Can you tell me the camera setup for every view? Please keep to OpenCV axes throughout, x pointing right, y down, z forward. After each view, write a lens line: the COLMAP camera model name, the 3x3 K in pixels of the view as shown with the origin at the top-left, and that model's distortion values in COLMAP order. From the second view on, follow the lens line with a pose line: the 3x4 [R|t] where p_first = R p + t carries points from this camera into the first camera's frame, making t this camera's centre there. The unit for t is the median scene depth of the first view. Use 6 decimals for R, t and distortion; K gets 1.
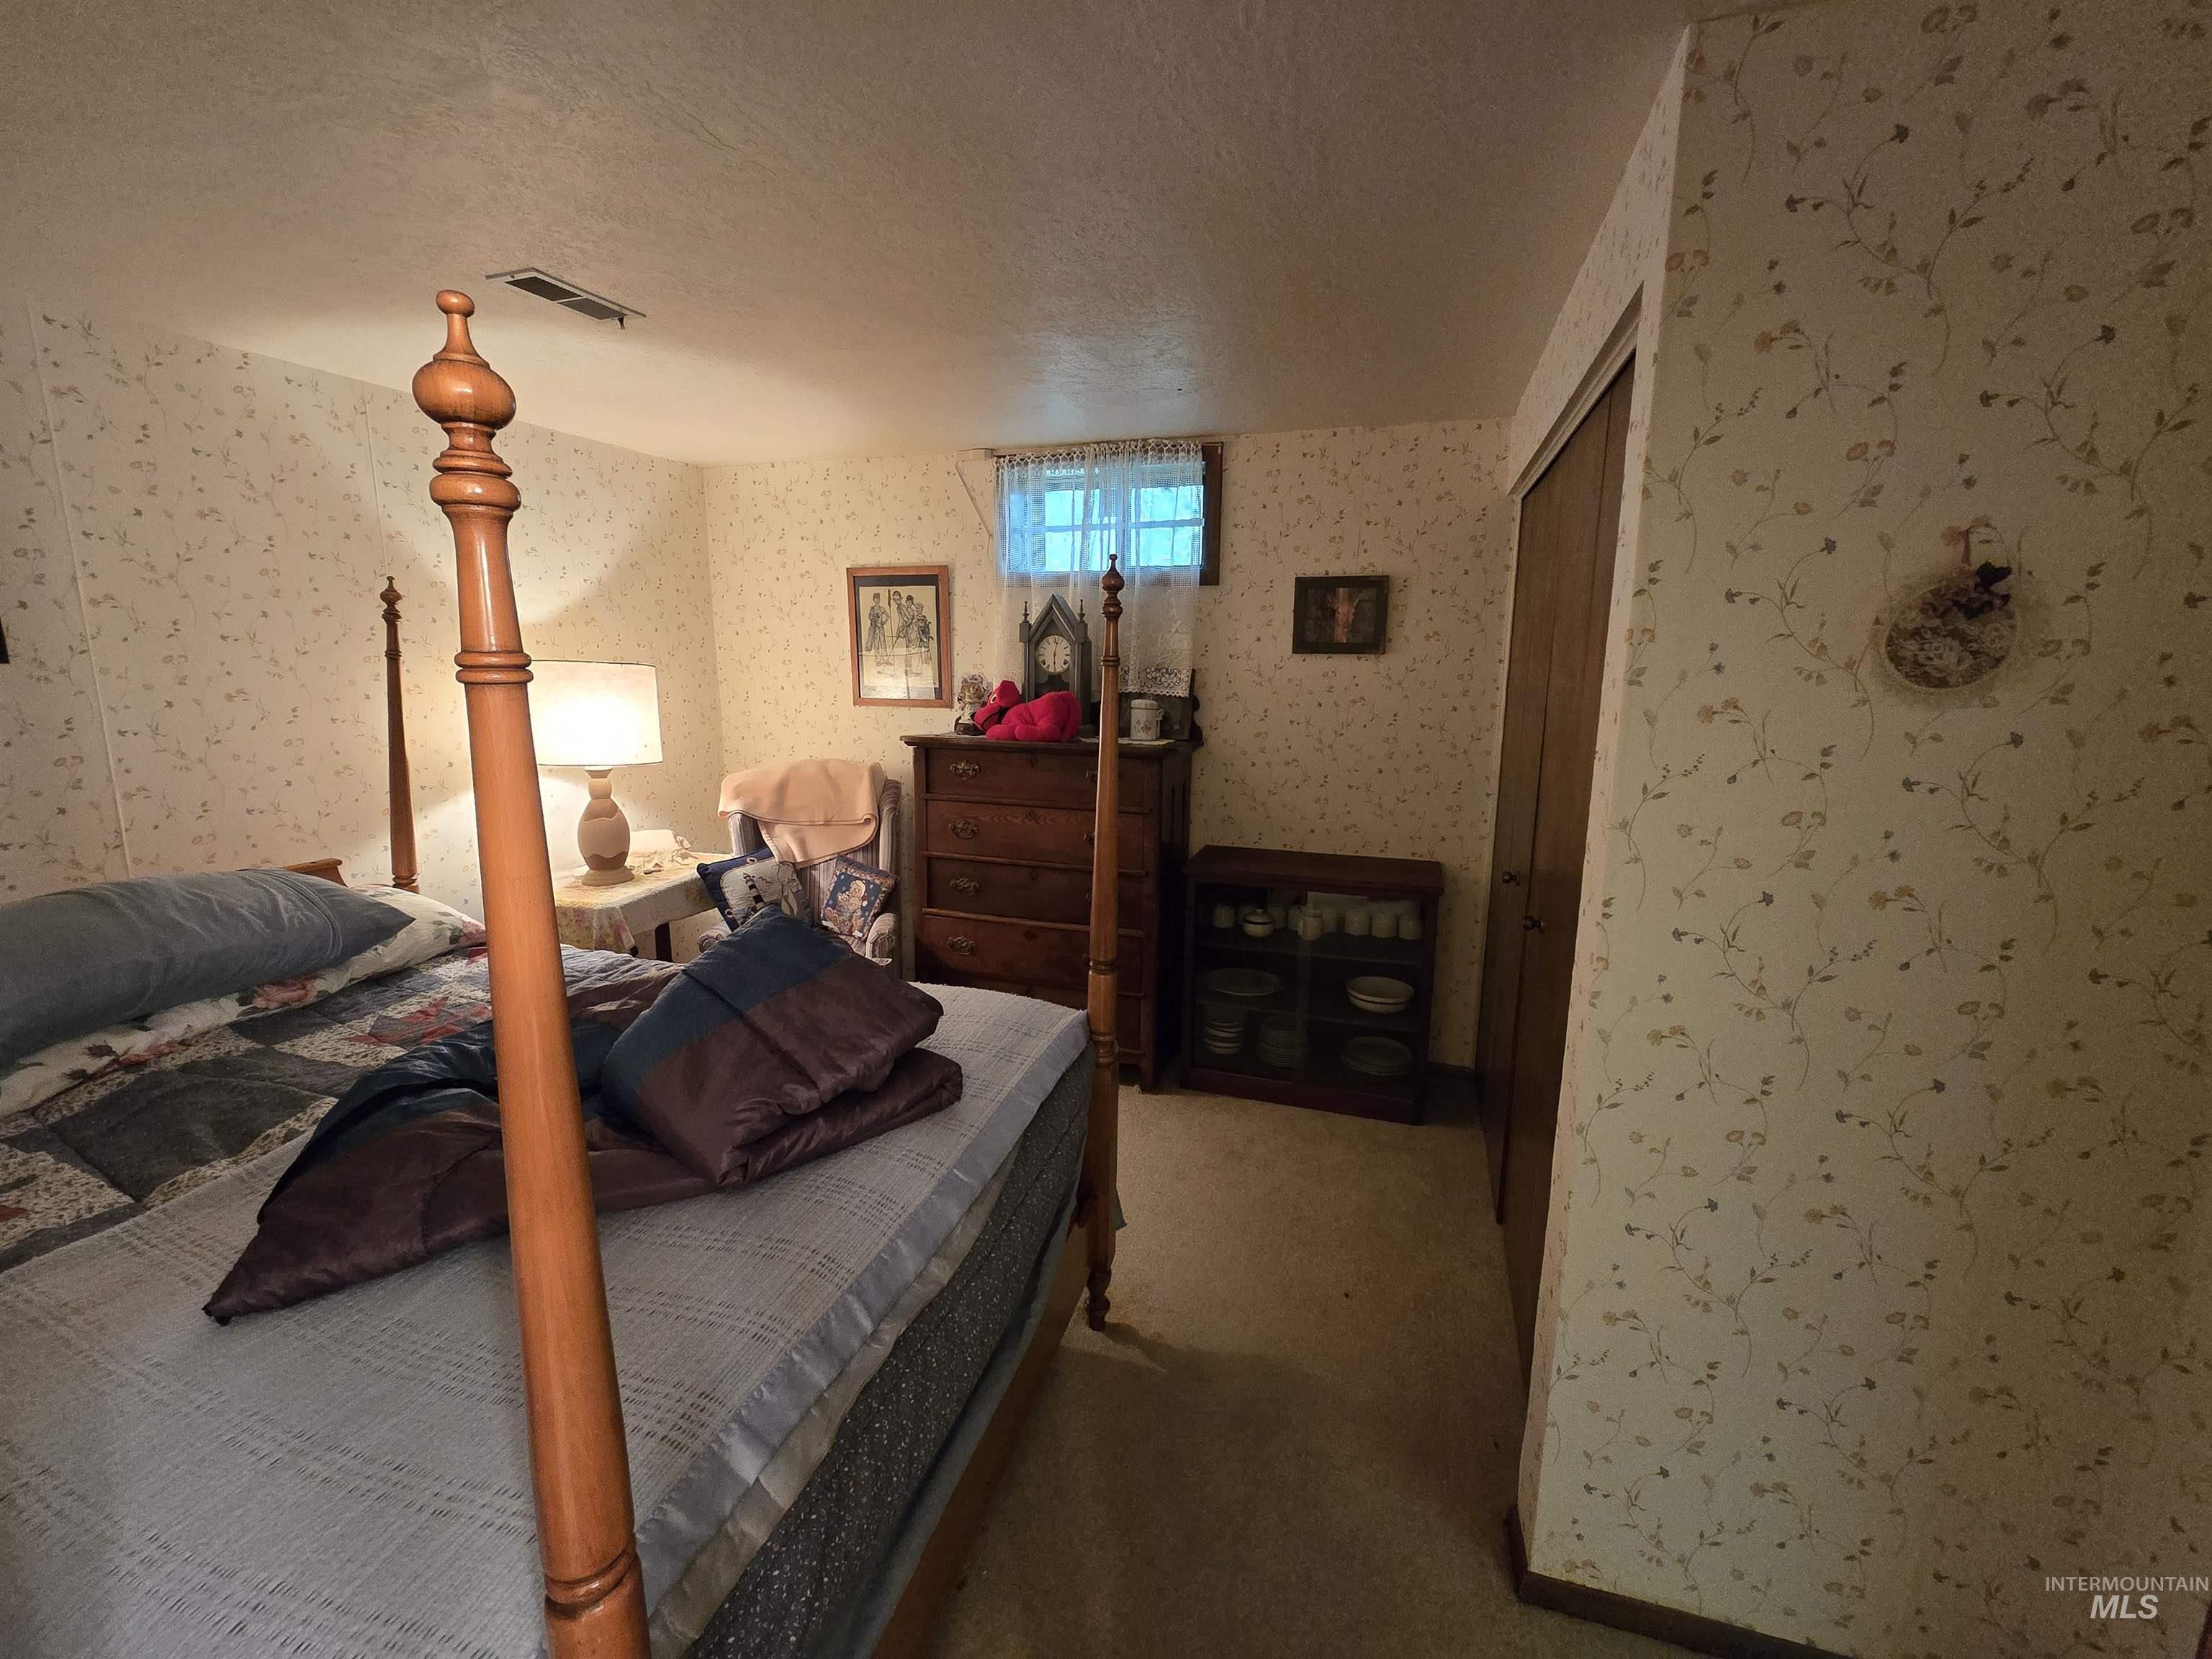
lens RADIAL K [[901.7, 0, 1105.8], [0, 901.7, 815.6], [0, 0, 1]] dist [-0.003175, 0.000170]
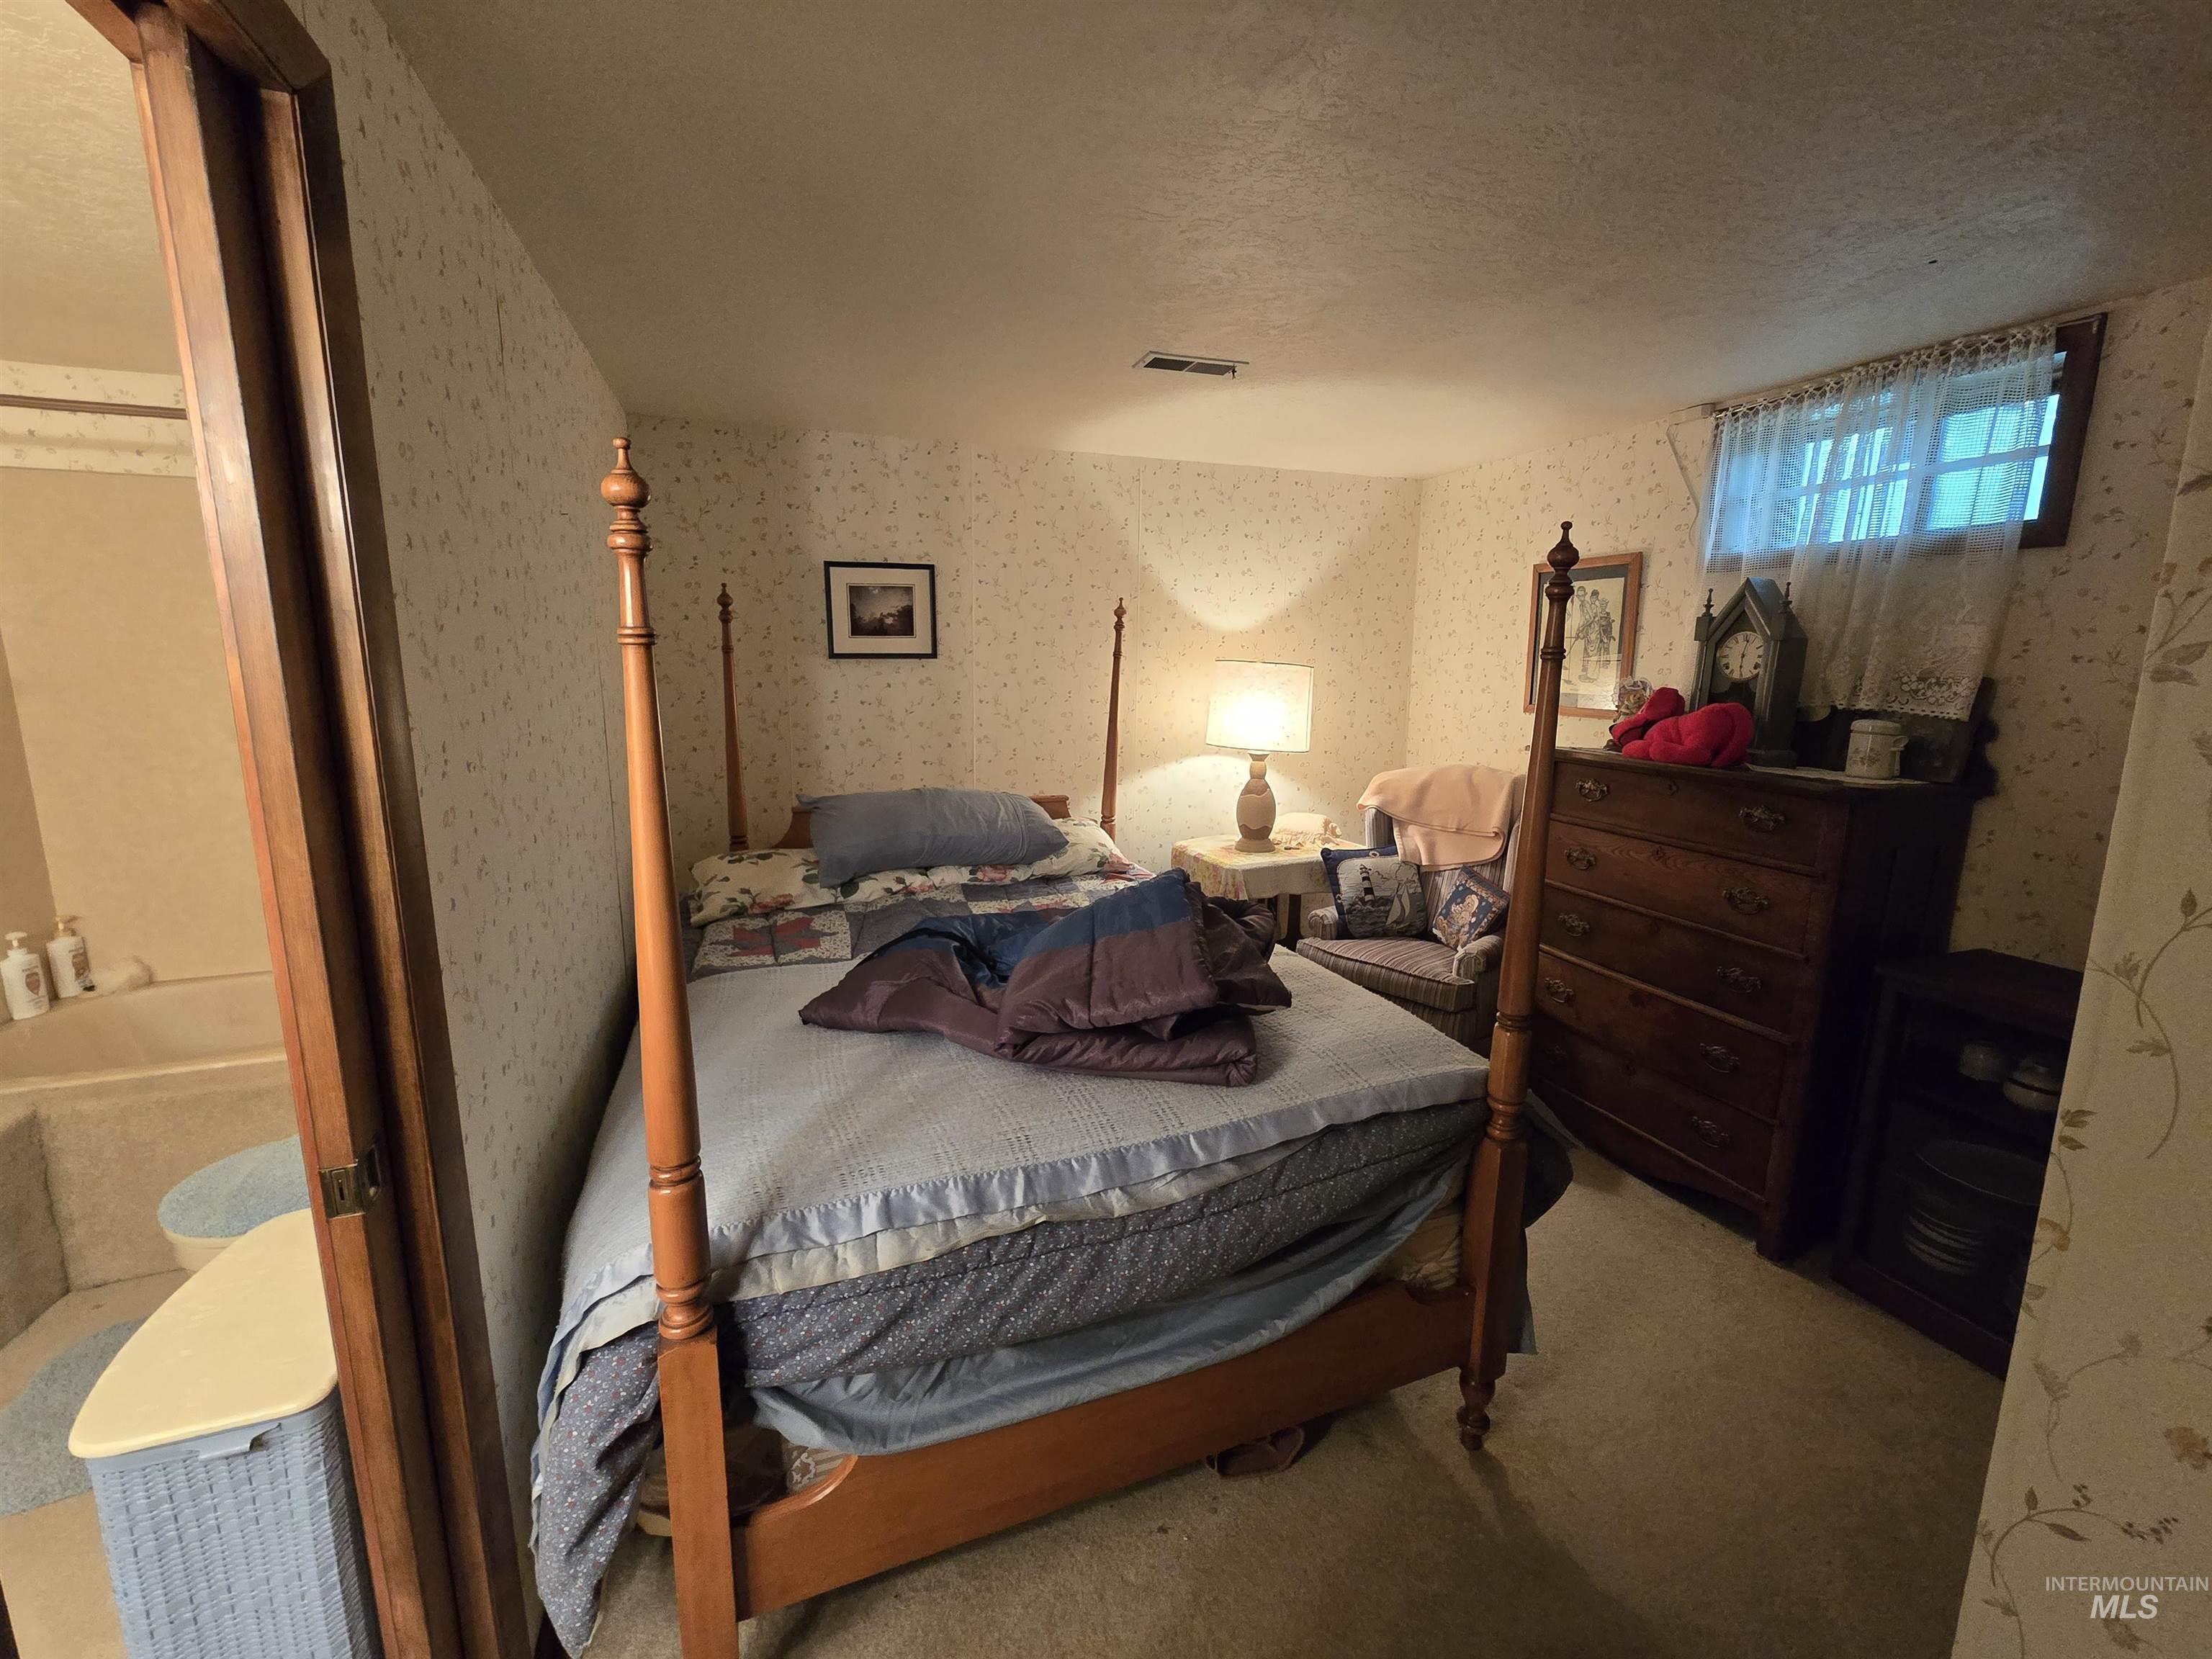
lens RADIAL K [[910.0, 0, 1103.6], [0, 910.0, 815.5], [0, 0, 1]] dist [-0.003492, -0.000060]
pose [[0.613748, 0.133493, -0.778134, 0.231333], [-0.144991, 0.987897, 0.055118, -0.007141], [0.776074, 0.078994, 0.625675, 0.099558]]
